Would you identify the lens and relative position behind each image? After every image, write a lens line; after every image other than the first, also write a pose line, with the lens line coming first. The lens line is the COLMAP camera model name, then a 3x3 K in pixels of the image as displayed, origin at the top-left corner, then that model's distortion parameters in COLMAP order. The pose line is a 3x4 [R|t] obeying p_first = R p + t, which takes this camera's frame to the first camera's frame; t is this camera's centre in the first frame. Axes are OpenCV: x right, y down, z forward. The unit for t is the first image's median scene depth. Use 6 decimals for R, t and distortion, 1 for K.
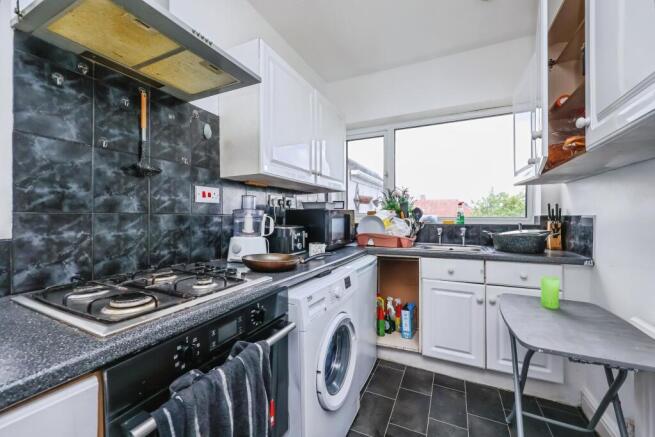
lens RADIAL K [[265.3, 0, 328.3], [0, 265.3, 215.9], [0, 0, 1]] dist [-0.000425, -0.000023]
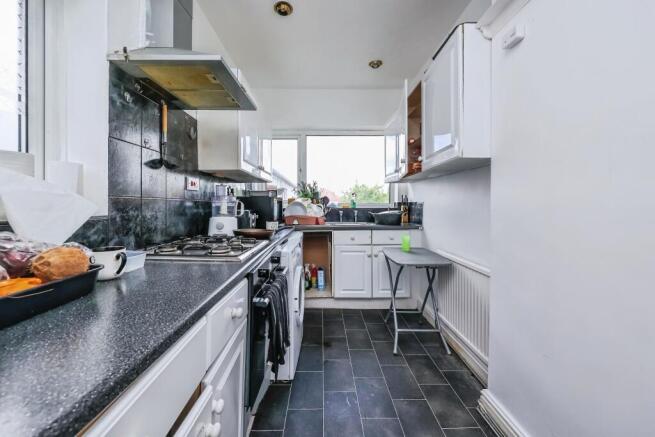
lens RADIAL K [[268.4, 0, 326.1], [0, 268.4, 205.4], [0, 0, 1]] dist [0.000145, 0.000029]
pose [[0.900305, -0.001436, 0.435257, -0.351532], [-0.001138, 0.999983, 0.005652, 0.010976], [-0.435258, -0.005583, 0.900289, -0.325321]]
